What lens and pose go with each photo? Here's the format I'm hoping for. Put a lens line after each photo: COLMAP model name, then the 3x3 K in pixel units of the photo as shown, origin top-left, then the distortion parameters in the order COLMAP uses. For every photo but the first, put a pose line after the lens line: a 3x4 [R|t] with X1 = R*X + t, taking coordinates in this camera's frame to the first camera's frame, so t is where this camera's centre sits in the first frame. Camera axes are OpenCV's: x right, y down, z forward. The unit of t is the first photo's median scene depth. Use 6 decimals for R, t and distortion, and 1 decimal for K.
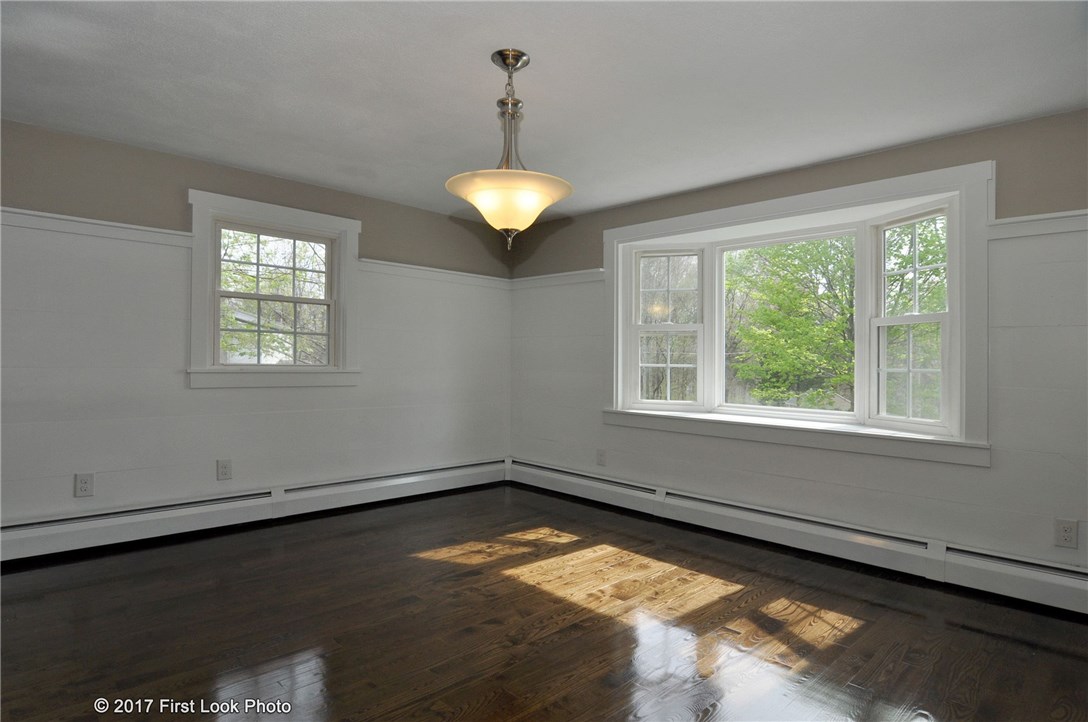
lens RADIAL K [[586.0, 0, 517.8], [0, 586.0, 344.1], [0, 0, 1]] dist [-0.006144, -0.000882]
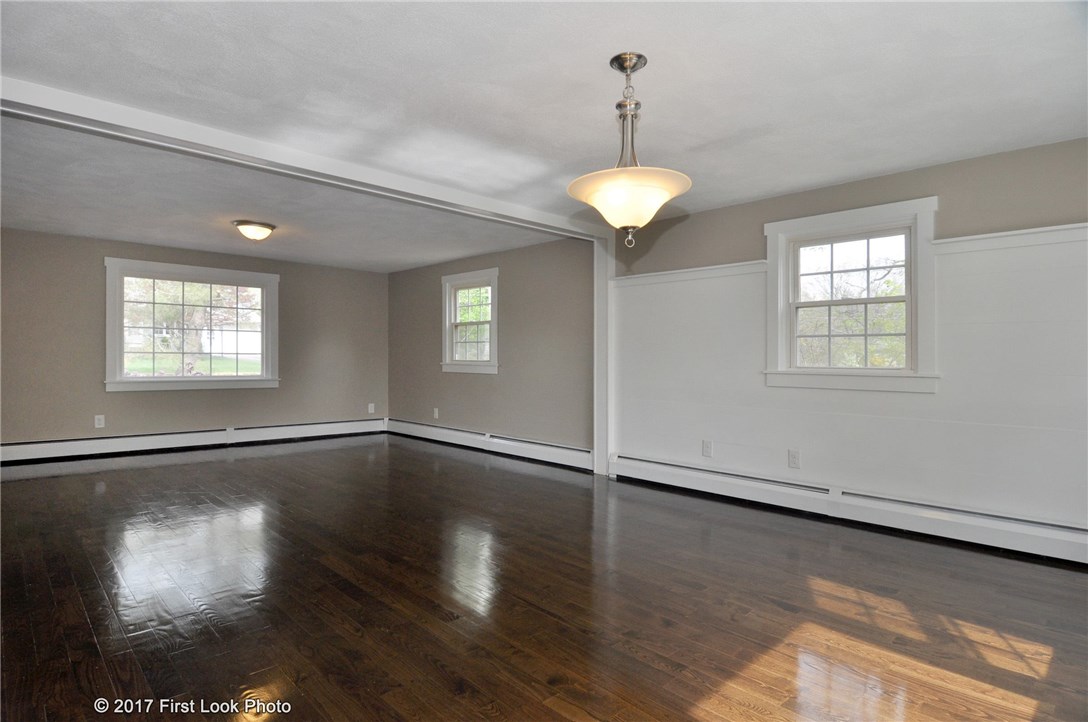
lens RADIAL K [[573.5, 0, 584.5], [0, 573.5, 344.1], [0, 0, 1]] dist [-0.002102, -0.000586]
pose [[0.067043, -0.044520, -0.996756, 0.665642], [0.021455, 0.998837, -0.043170, 0.033829], [0.997519, -0.018491, 0.067921, 0.578543]]
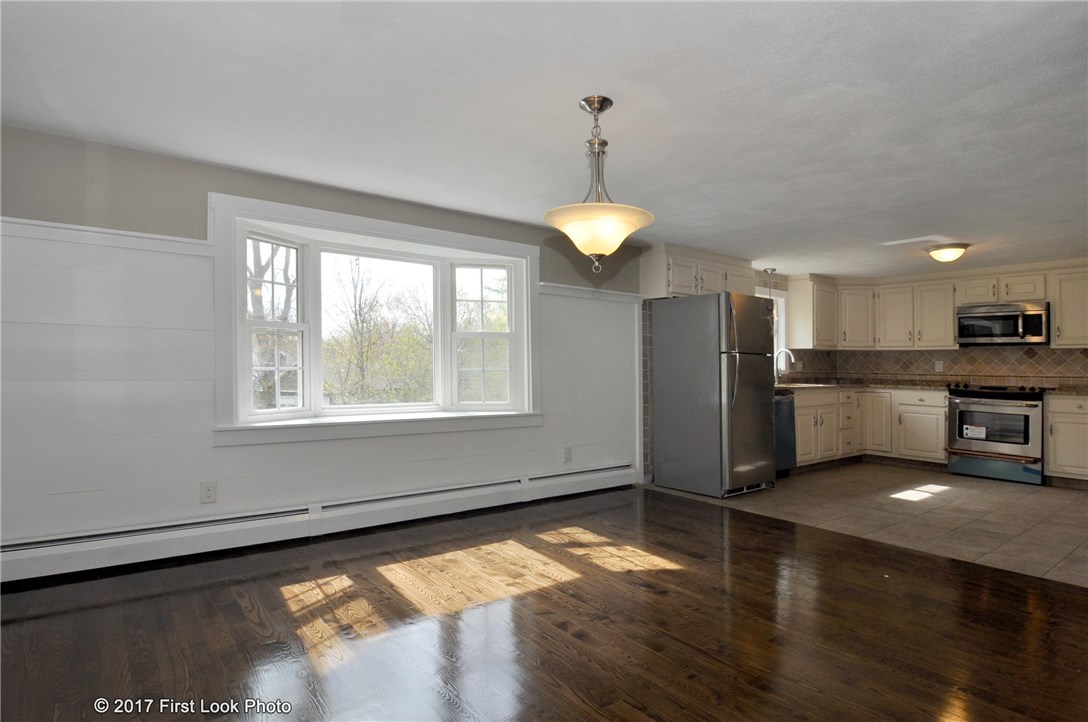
lens RADIAL K [[603.7, 0, 544.0], [0, 603.7, 361.0], [0, 0, 1]] dist [-0.003152, -0.000692]
pose [[0.094924, -0.006694, 0.995462, -0.786627], [-0.037446, 0.999246, 0.010290, 0.000209], [-0.994780, -0.038253, 0.094602, 0.682350]]
